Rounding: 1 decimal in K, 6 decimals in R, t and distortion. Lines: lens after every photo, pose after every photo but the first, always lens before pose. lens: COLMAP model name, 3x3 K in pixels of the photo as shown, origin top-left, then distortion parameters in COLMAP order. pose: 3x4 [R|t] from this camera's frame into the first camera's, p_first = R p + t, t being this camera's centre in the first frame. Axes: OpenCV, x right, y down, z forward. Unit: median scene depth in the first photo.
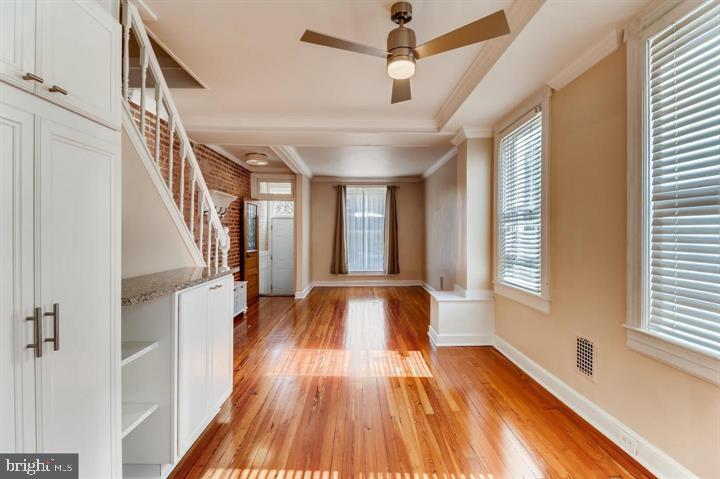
lens RADIAL K [[327.9, 0, 364.3], [0, 327.9, 236.7], [0, 0, 1]] dist [0.014823, -0.011352]
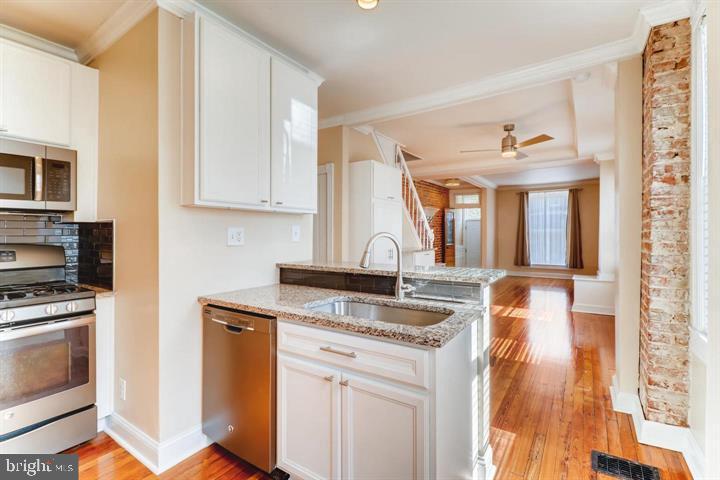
lens RADIAL K [[329.4, 0, 361.7], [0, 329.4, 234.1], [0, 0, 1]] dist [0.006776, -0.000950]
pose [[0.815446, -0.000686, -0.578832, 0.182452], [-0.002745, 0.999983, -0.005053, 0.006748], [0.578826, 0.005710, 0.815431, -0.411094]]
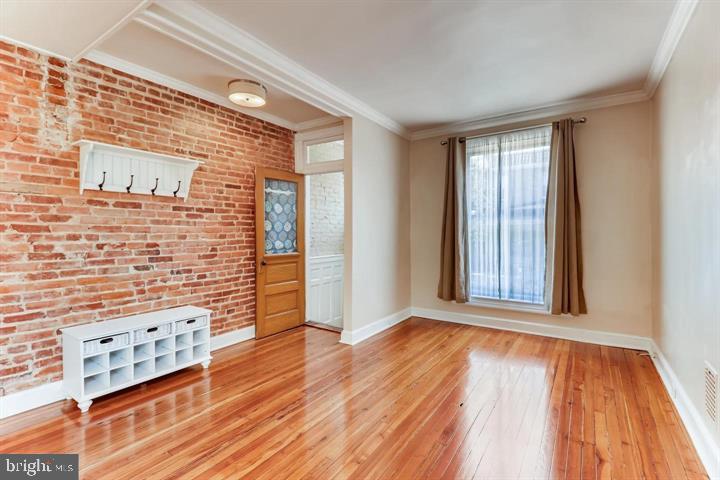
lens RADIAL K [[327.9, 0, 364.3], [0, 327.9, 237.2], [0, 0, 1]] dist [0.014823, -0.011352]
pose [[0.819872, 0.007486, -0.572497, 0.149575], [-0.004403, 0.999967, 0.006770, 0.005844], [0.572529, -0.003030, 0.819879, 0.583522]]
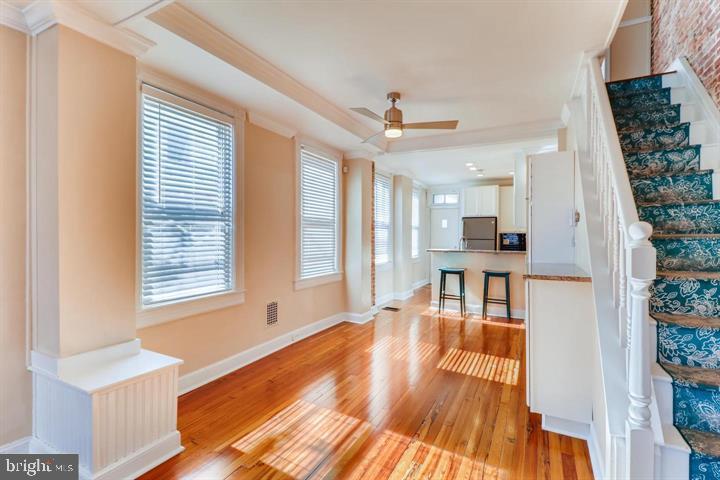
lens RADIAL K [[327.9, 0, 364.3], [0, 327.9, 237.2], [0, 0, 1]] dist [0.014823, -0.011352]
pose [[-0.876092, -0.007037, 0.482093, -0.170297], [-0.000705, 0.999911, 0.013314, -0.008380], [-0.482144, 0.011325, -0.876019, 0.788579]]
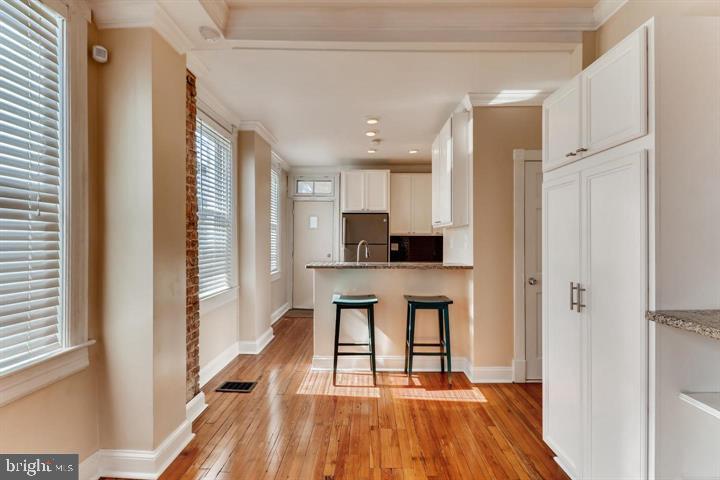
lens RADIAL K [[327.9, 0, 364.3], [0, 327.9, 237.2], [0, 0, 1]] dist [0.014823, -0.011352]
pose [[-0.999369, -0.001100, 0.035499, 0.009992], [-0.001030, 0.999998, 0.001979, -0.004289], [-0.035501, 0.001941, -0.999368, 0.400344]]
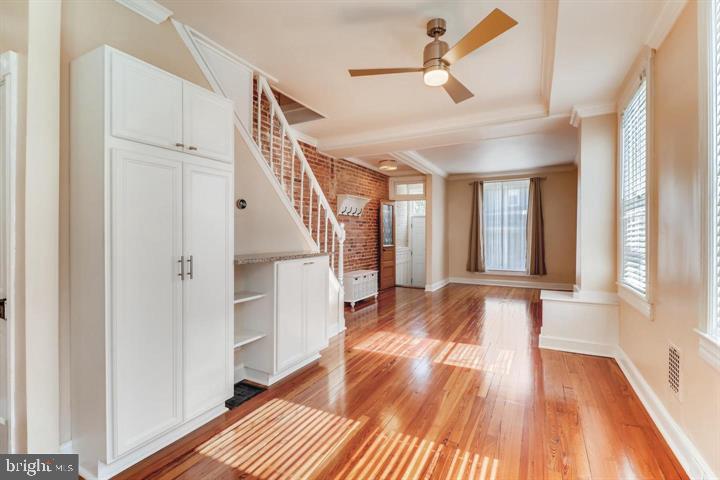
lens RADIAL K [[327.9, 0, 364.3], [0, 327.9, 237.2], [0, 0, 1]] dist [0.014823, -0.011352]
pose [[0.872283, 0.004638, -0.488980, 0.144941], [-0.004498, 0.999989, 0.001461, 0.012722], [0.488981, 0.000925, 0.872294, -0.034484]]
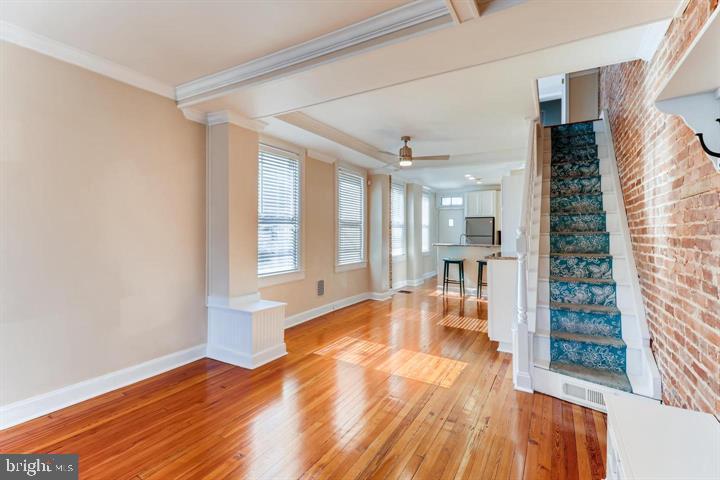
lens RADIAL K [[329.4, 0, 361.7], [0, 329.4, 234.1], [0, 0, 1]] dist [0.006776, -0.000950]
pose [[-0.851212, -0.003304, 0.524812, -0.271070], [0.003032, 0.999933, 0.011212, -0.010710], [-0.524814, 0.011135, -0.851144, 1.009505]]
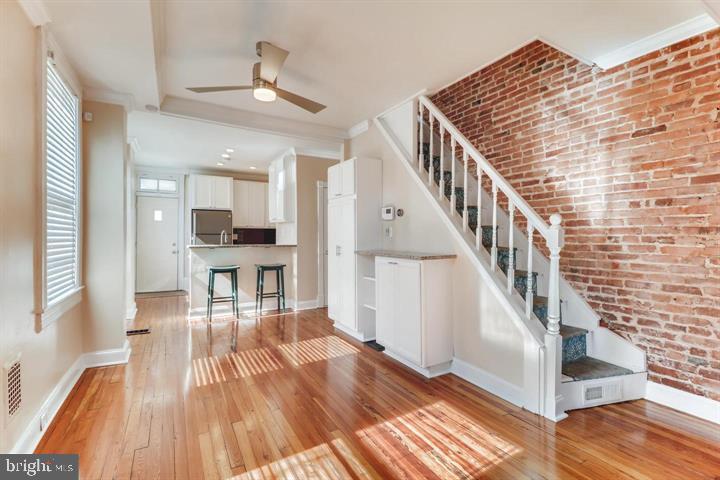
lens RADIAL K [[329.4, 0, 361.7], [0, 329.4, 234.1], [0, 0, 1]] dist [0.006776, -0.000950]
pose [[-0.876632, 0.000178, -0.481162, 0.127333], [-0.004010, 0.999963, 0.007674, 0.004165], [0.481145, 0.008657, -0.876598, 0.733686]]
